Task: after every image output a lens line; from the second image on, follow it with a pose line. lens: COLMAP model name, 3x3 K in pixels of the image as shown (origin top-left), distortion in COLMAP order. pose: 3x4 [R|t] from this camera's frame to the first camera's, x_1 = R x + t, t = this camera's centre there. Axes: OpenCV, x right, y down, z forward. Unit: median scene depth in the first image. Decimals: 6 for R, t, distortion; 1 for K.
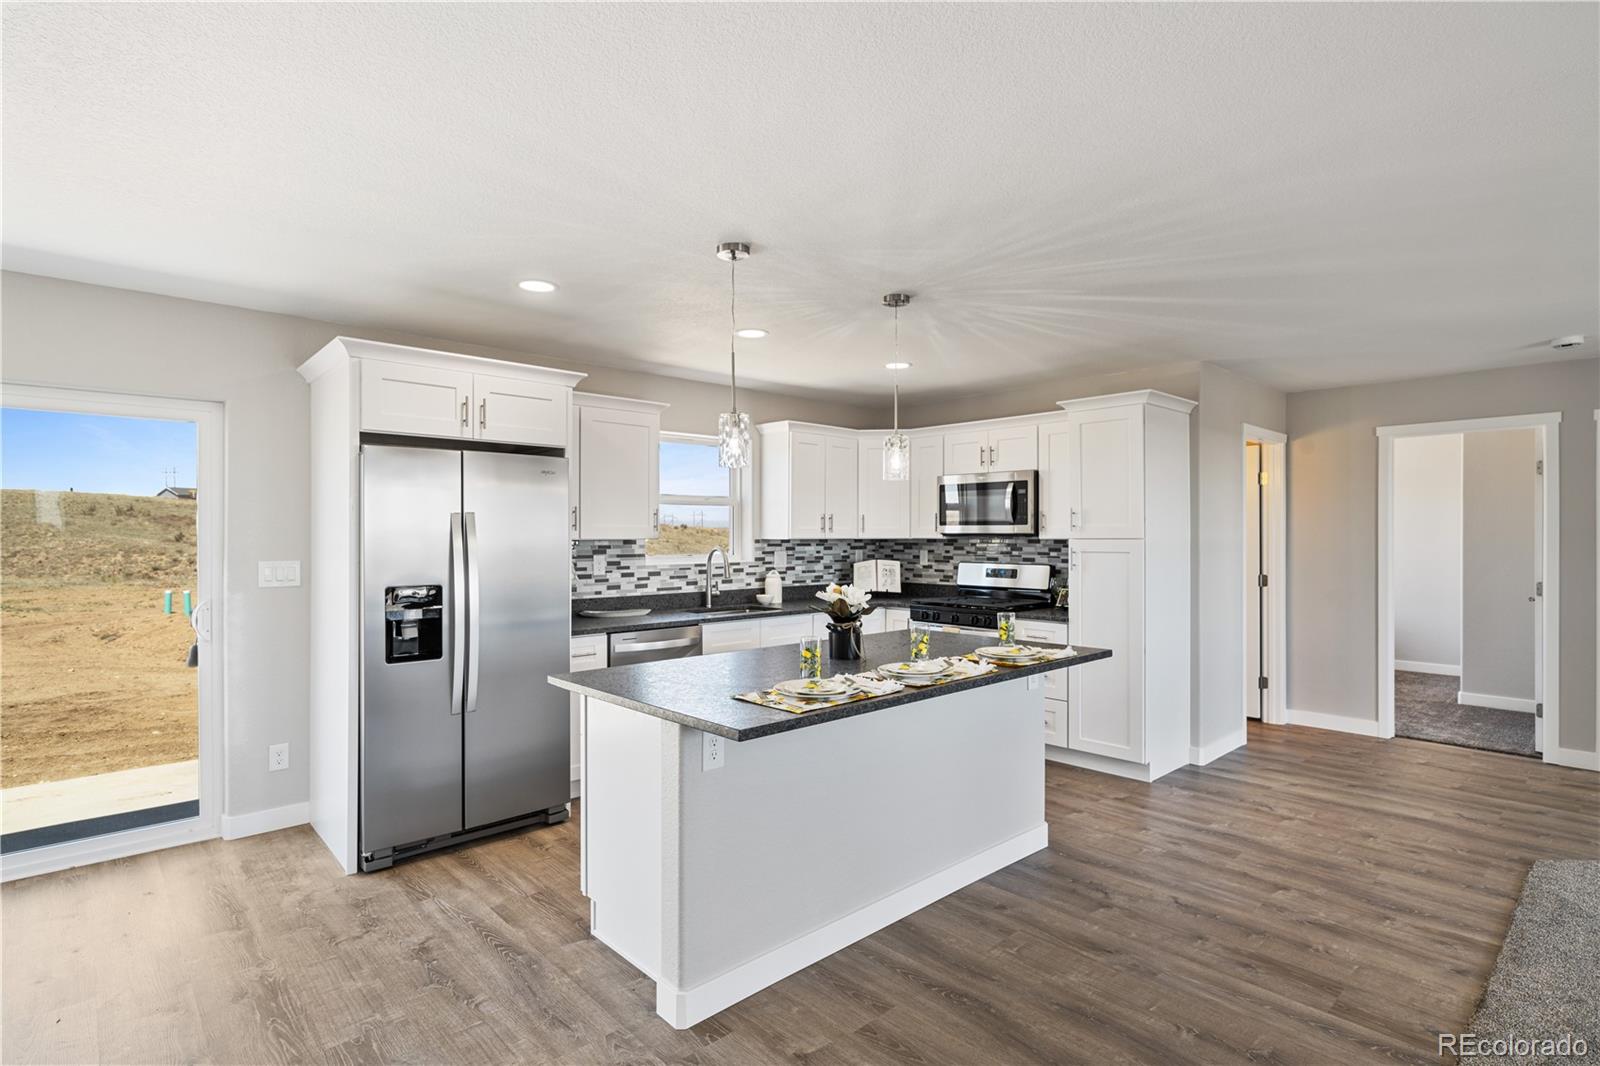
lens RADIAL K [[791.3, 0, 795.4], [0, 791.3, 536.7], [0, 0, 1]] dist [-0.000066, 0.000514]
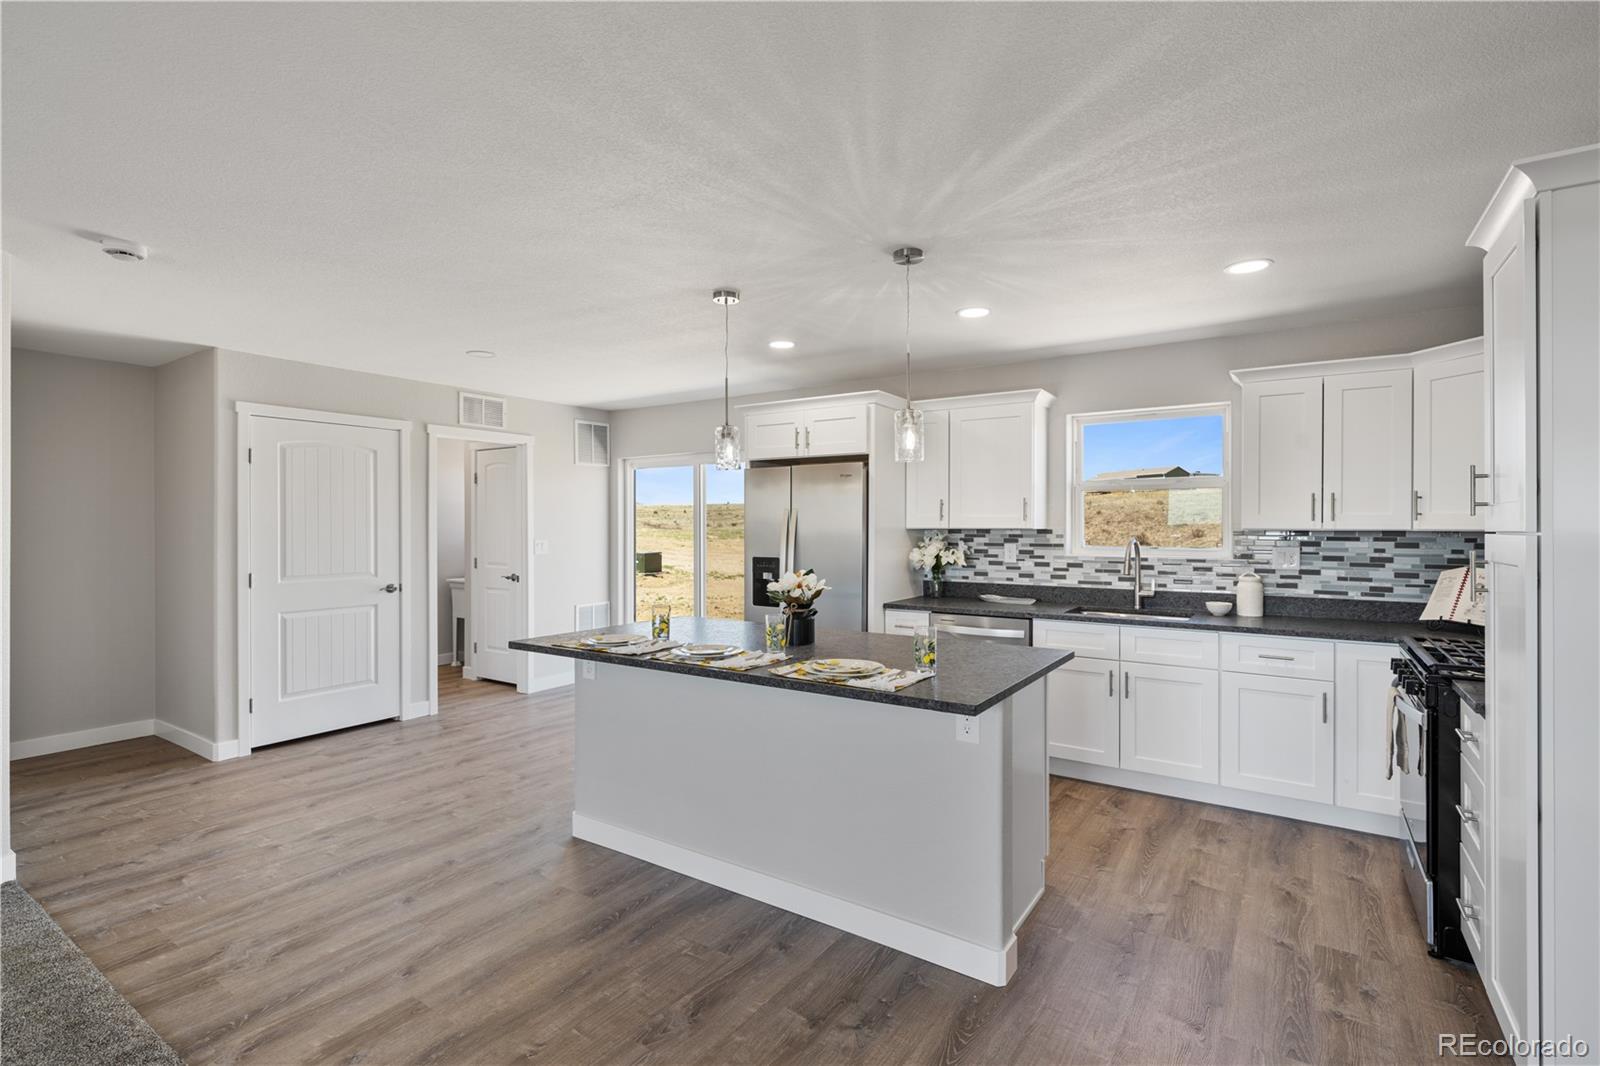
lens RADIAL K [[745.6, 0, 801.9], [0, 745.6, 526.5], [0, 0, 1]] dist [0.000011, 0.000225]
pose [[0.236893, 0.003419, -0.971530, 0.606194], [-0.002080, 0.999993, 0.003012, -0.001580], [0.971534, 0.001308, 0.236898, 0.465358]]
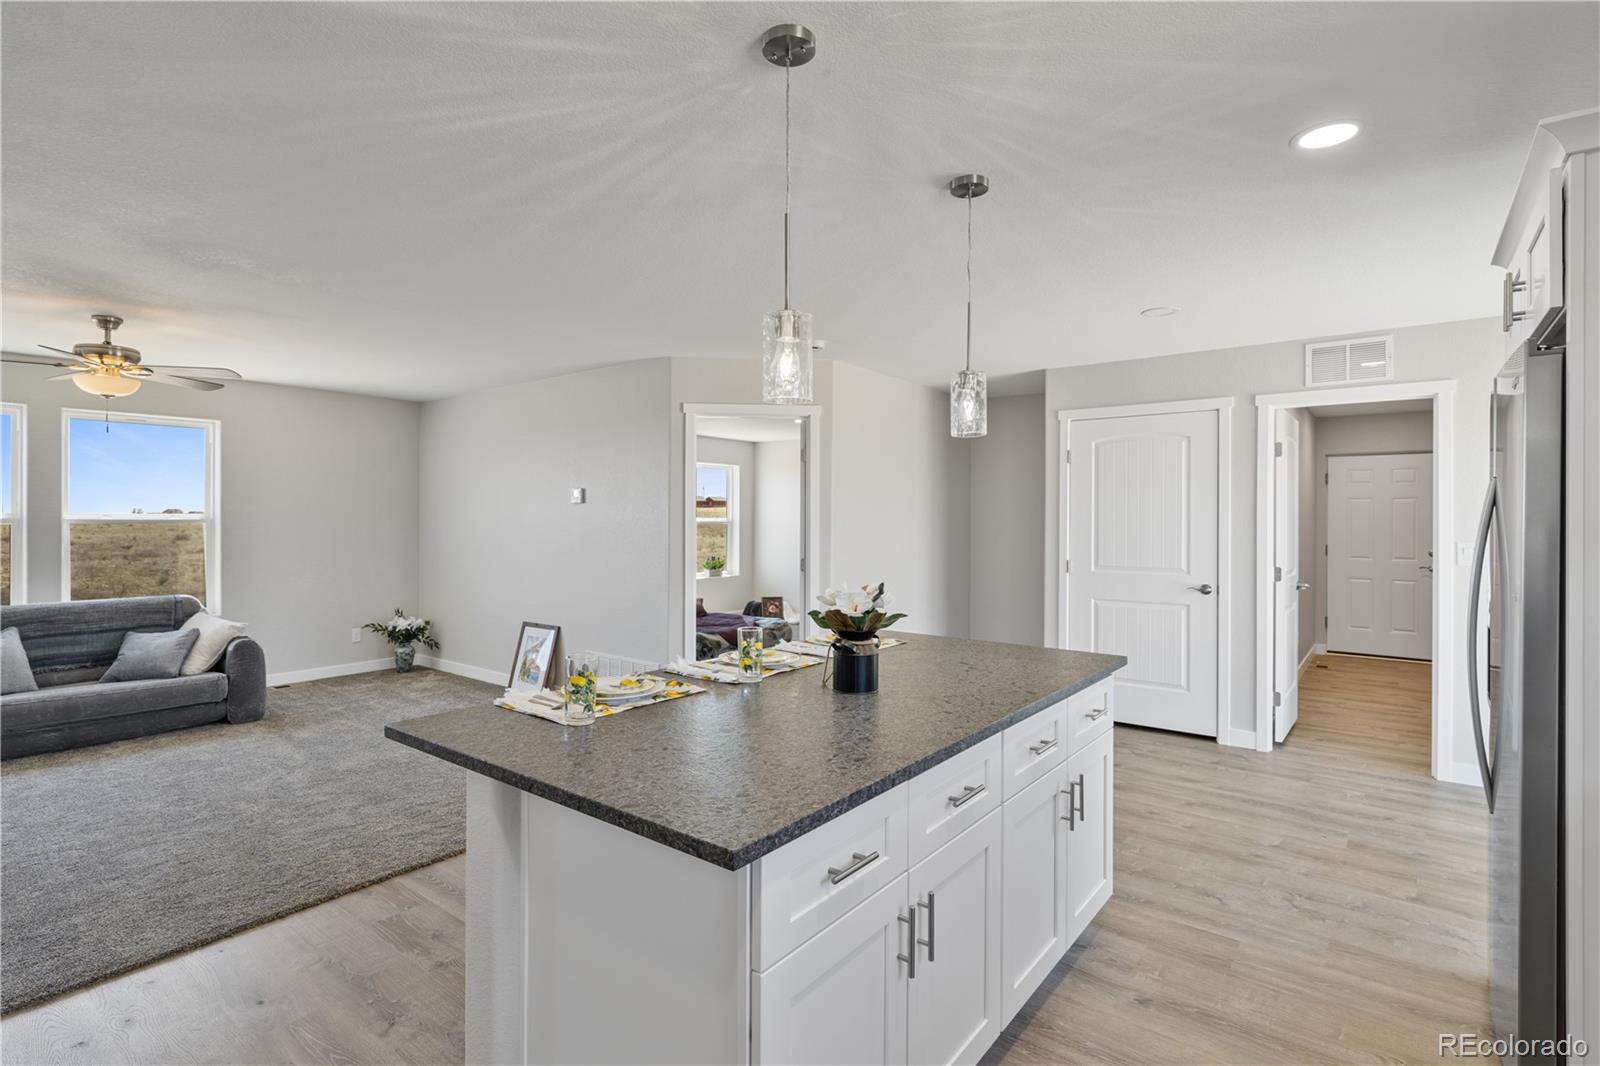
lens RADIAL K [[776.5, 0, 791.7], [0, 776.5, 514.2], [0, 0, 1]] dist [-0.000407, 0.000862]
pose [[-0.987195, -0.004161, -0.159463, 0.136960], [-0.003652, 0.999987, -0.003483, 0.001105], [0.159475, -0.002856, -0.987198, 1.003274]]
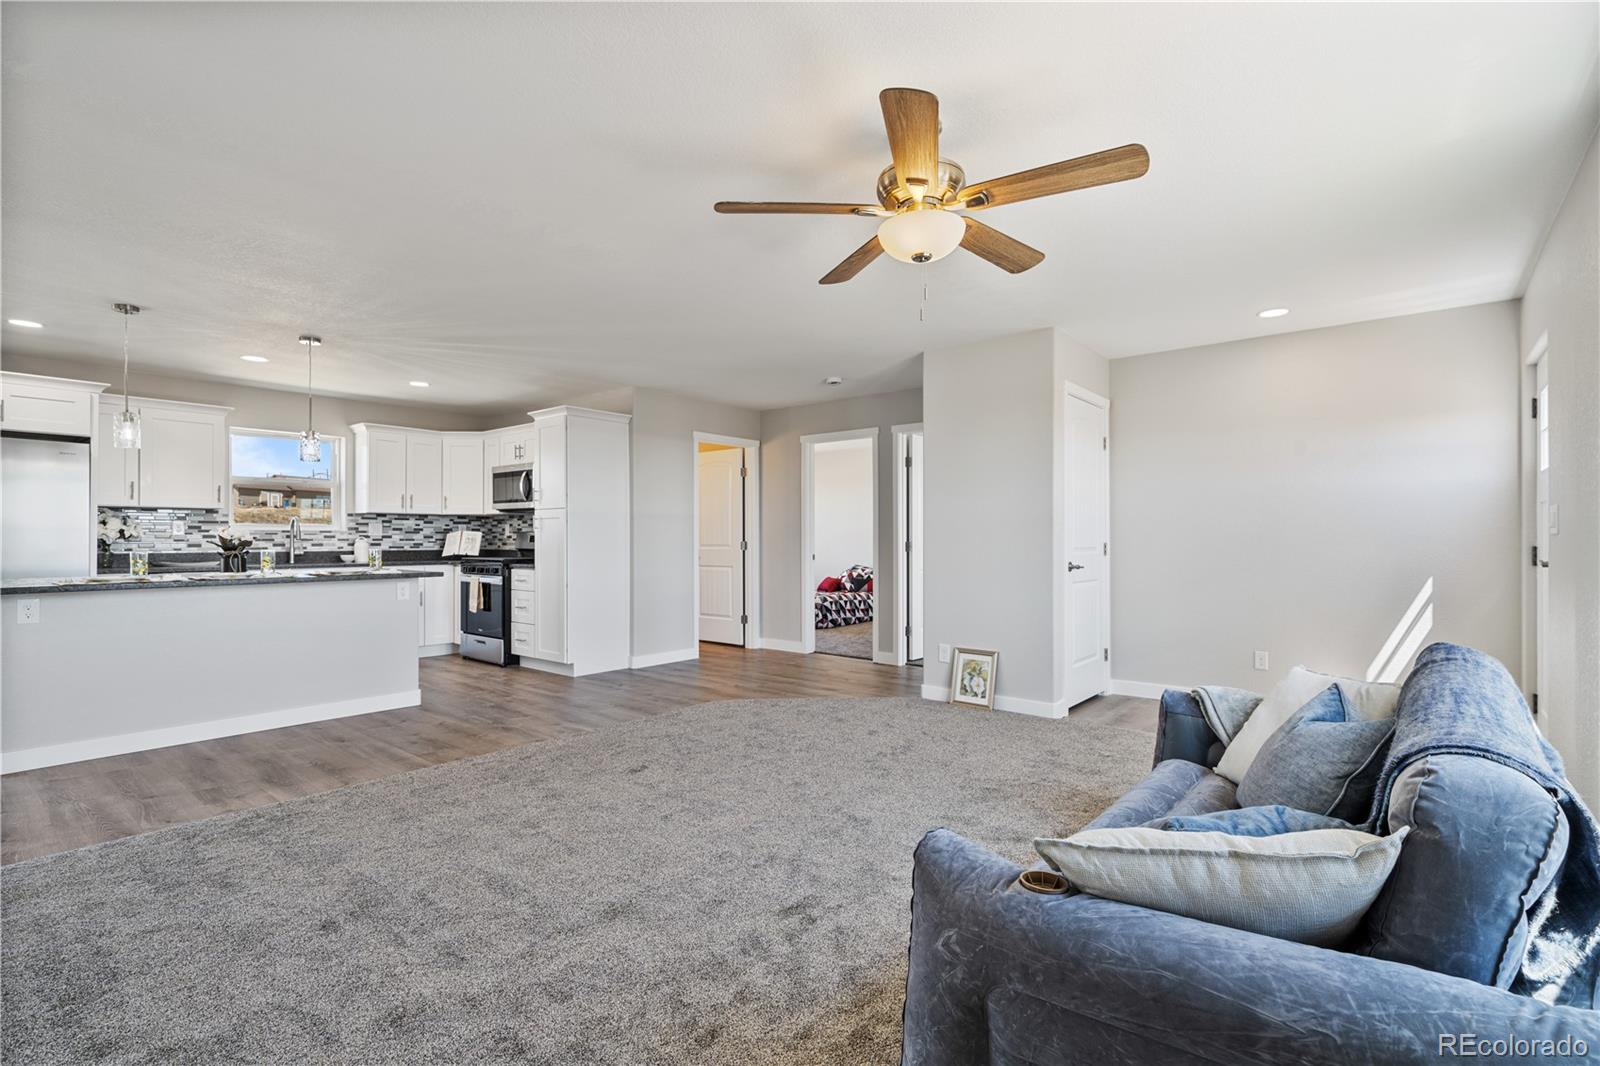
lens RADIAL K [[742.1, 0, 794.6], [0, 742.1, 534.3], [0, 0, 1]] dist [-0.002054, 0.000518]
pose [[0.991478, 0.001761, 0.130260, 0.572551], [-0.000934, 0.999979, -0.006410, 0.049507], [-0.130268, 0.006233, 0.991459, -0.339161]]
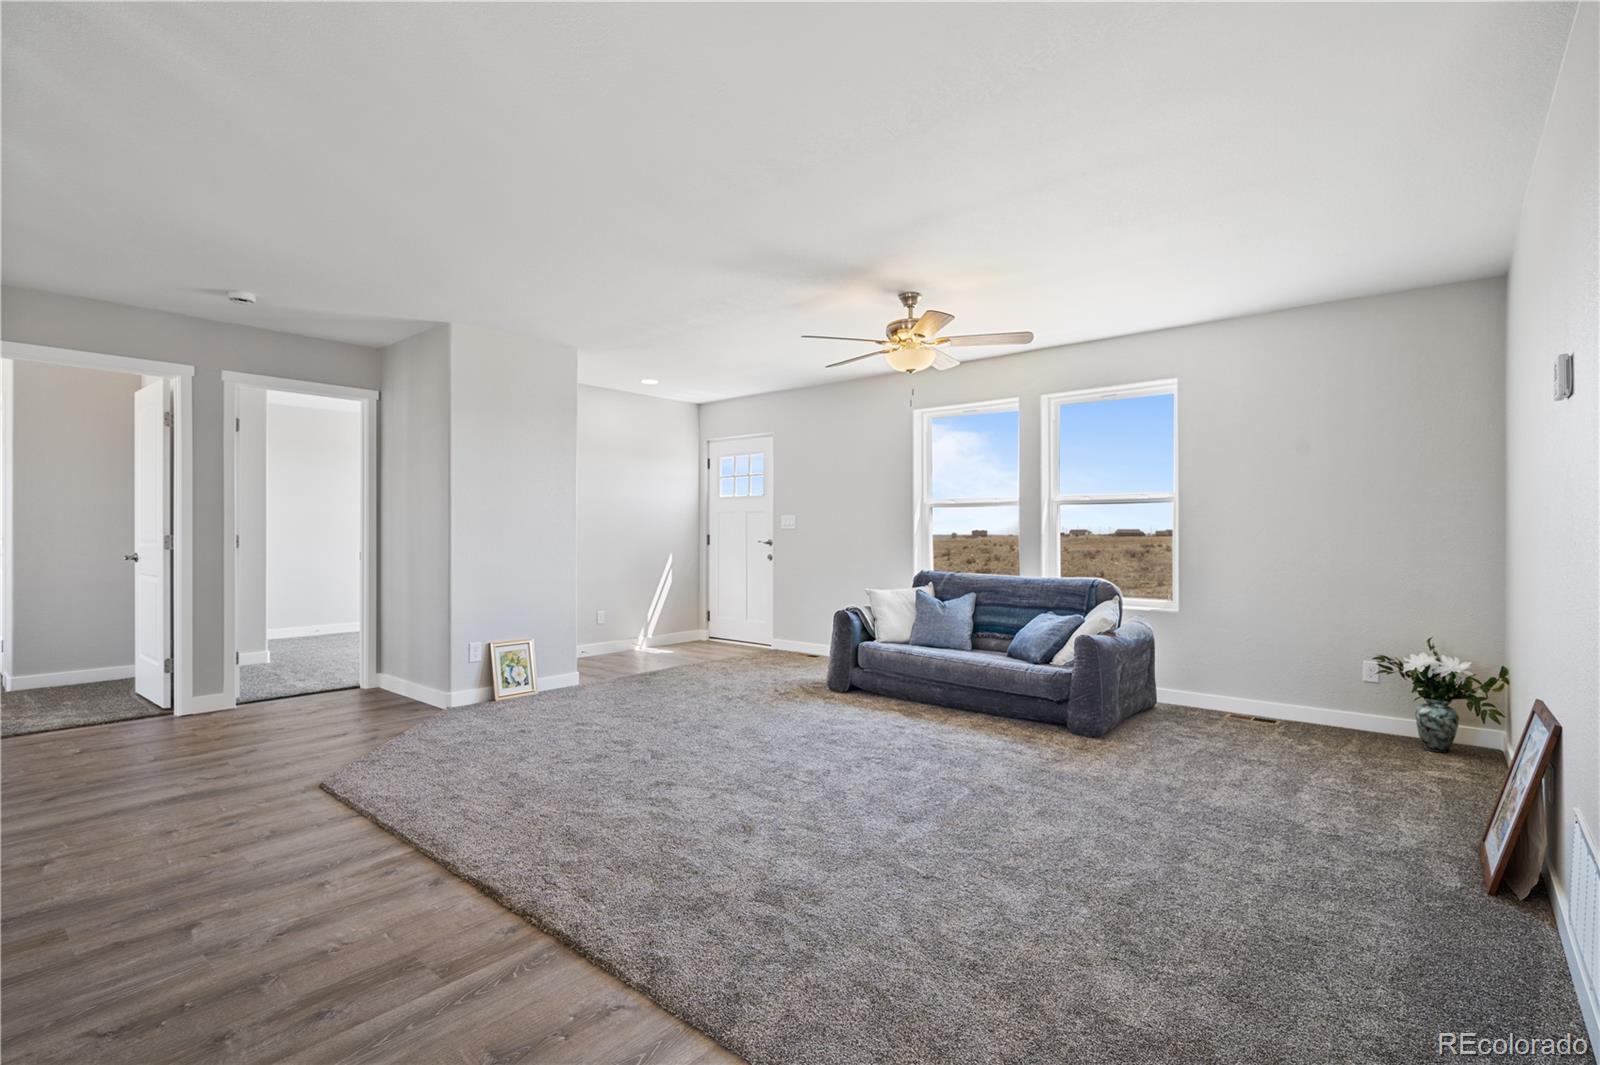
lens RADIAL K [[751.3, 0, 800.0], [0, 751.3, 532.5], [0, 0, 1]] dist [-0.003911, 0.000699]
pose [[-0.123384, -0.000032, 0.992359, -0.075271], [0.001173, 0.999999, 0.000178, 0.051875], [-0.992358, 0.001186, -0.123384, 0.317859]]
